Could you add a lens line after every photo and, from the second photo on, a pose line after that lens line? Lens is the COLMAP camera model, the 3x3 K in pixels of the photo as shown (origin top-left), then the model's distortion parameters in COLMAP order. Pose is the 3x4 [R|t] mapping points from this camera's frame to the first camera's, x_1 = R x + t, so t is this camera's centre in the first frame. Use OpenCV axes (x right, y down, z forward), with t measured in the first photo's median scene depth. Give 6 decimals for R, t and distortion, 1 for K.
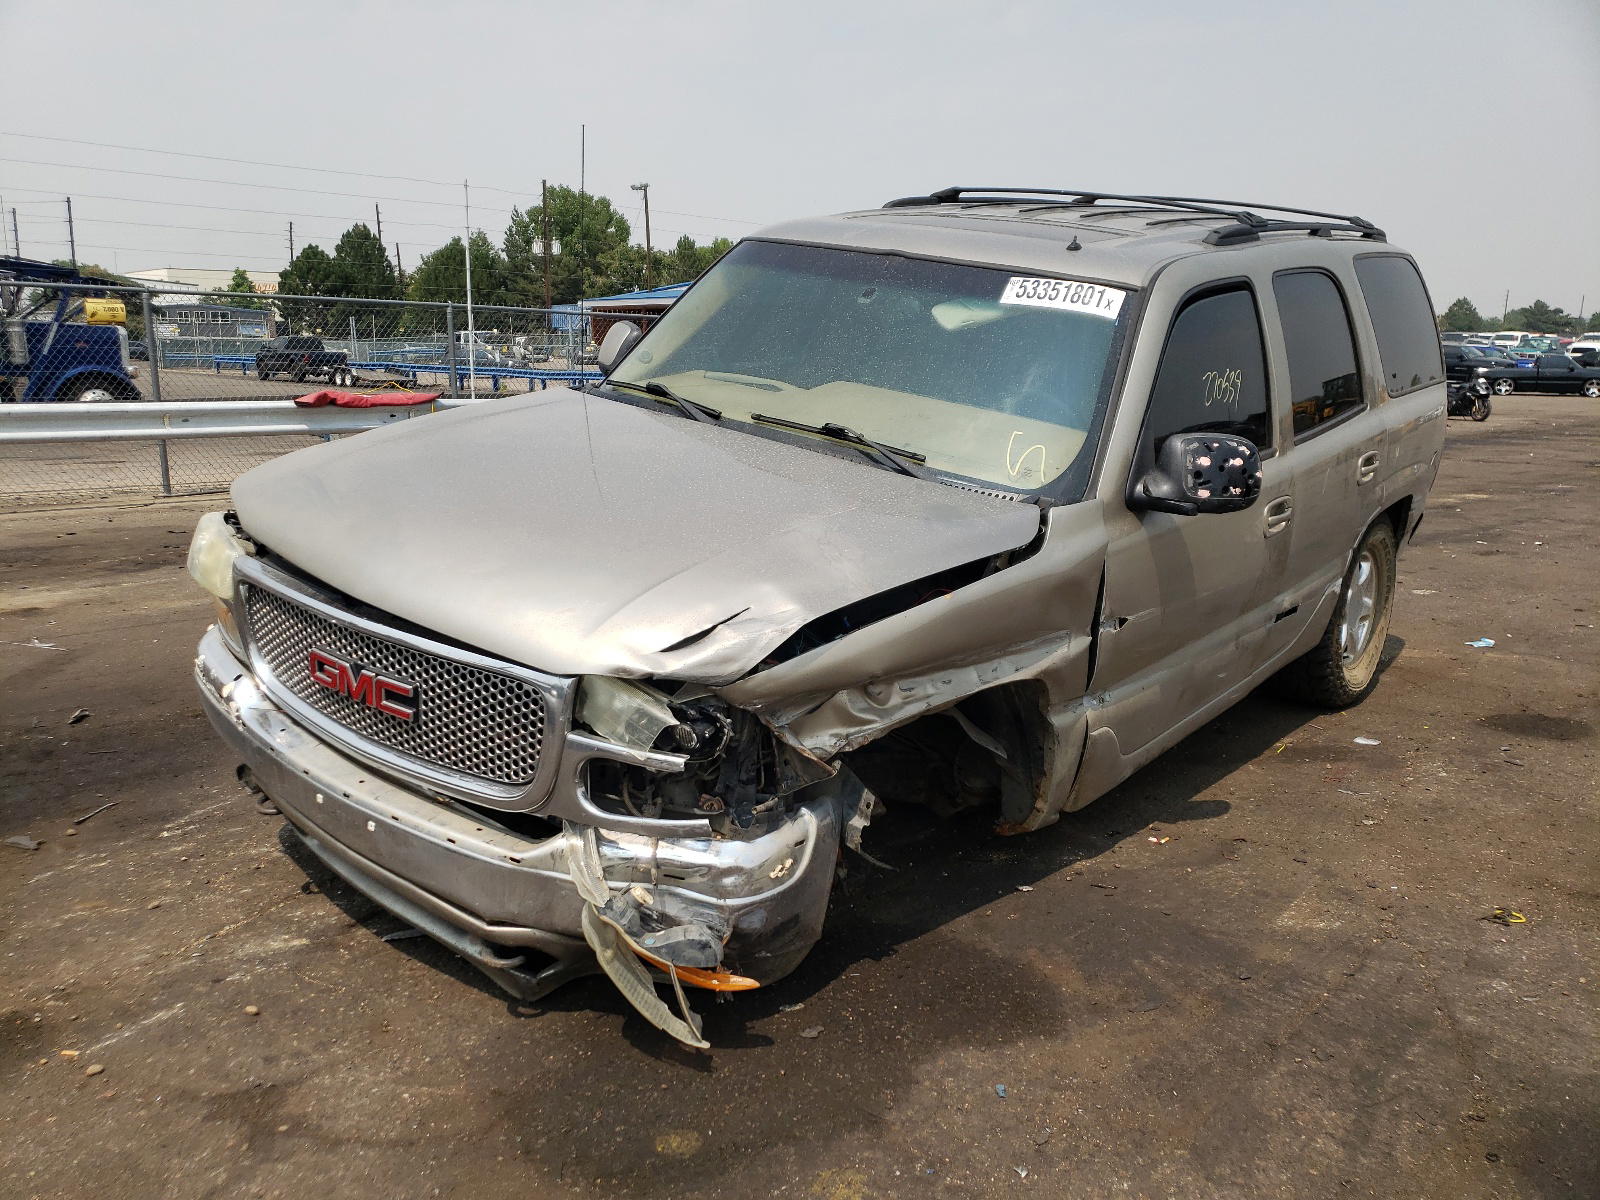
lens RADIAL K [[1228.0, 0, 800.0], [0, 1228.0, 600.0], [0, 0, 1]] dist [0.057755, -0.053984]
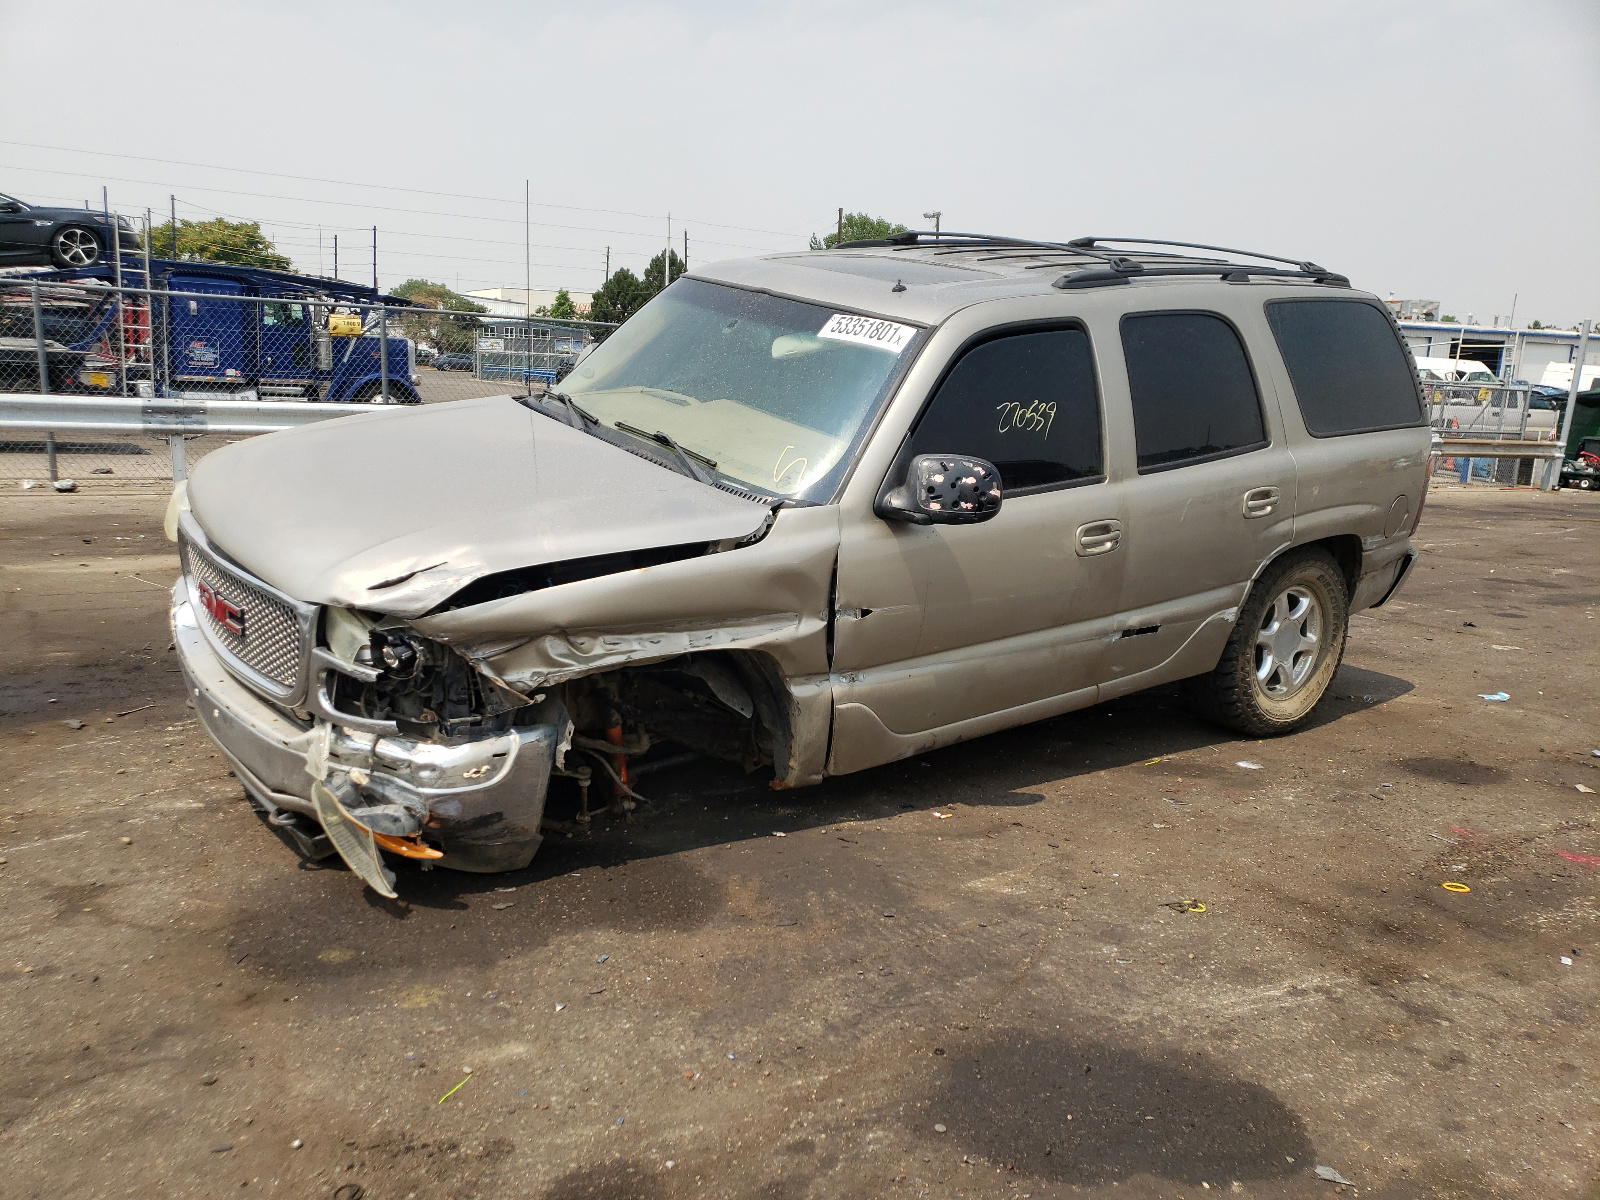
lens RADIAL K [[1214.7, 0, 799.6], [0, 1214.7, 614.1], [0, 0, 1]] dist [0.090559, -0.111717]
pose [[0.974773, 0.074048, -0.210558, 0.470284], [-0.075747, 0.997127, -0.000004, 0.025201], [0.209952, 0.015953, 0.977581, -0.143304]]
